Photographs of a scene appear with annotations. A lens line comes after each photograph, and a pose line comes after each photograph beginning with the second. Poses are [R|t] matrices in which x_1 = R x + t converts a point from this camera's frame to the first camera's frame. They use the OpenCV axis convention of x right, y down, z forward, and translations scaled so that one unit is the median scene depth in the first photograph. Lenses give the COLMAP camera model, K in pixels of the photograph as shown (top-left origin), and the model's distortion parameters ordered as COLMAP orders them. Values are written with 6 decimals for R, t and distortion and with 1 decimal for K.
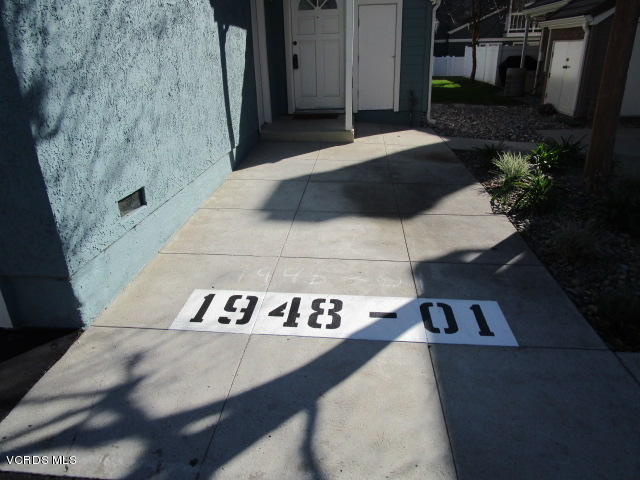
lens RADIAL K [[456.1, 0, 318.0], [0, 456.1, 236.4], [0, 0, 1]] dist [-0.013034, 0.001488]
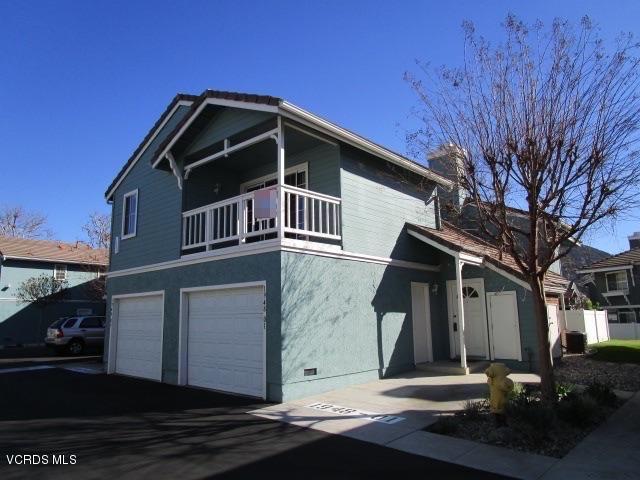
lens RADIAL K [[453.4, 0, 313.8], [0, 453.4, 242.7], [0, 0, 1]] dist [-0.023105, 0.000660]
pose [[0.789760, -0.085943, -0.607366, 1.139646], [-0.236960, 0.870534, -0.431302, 0.353410], [0.565800, 0.484546, 0.667148, -1.055035]]
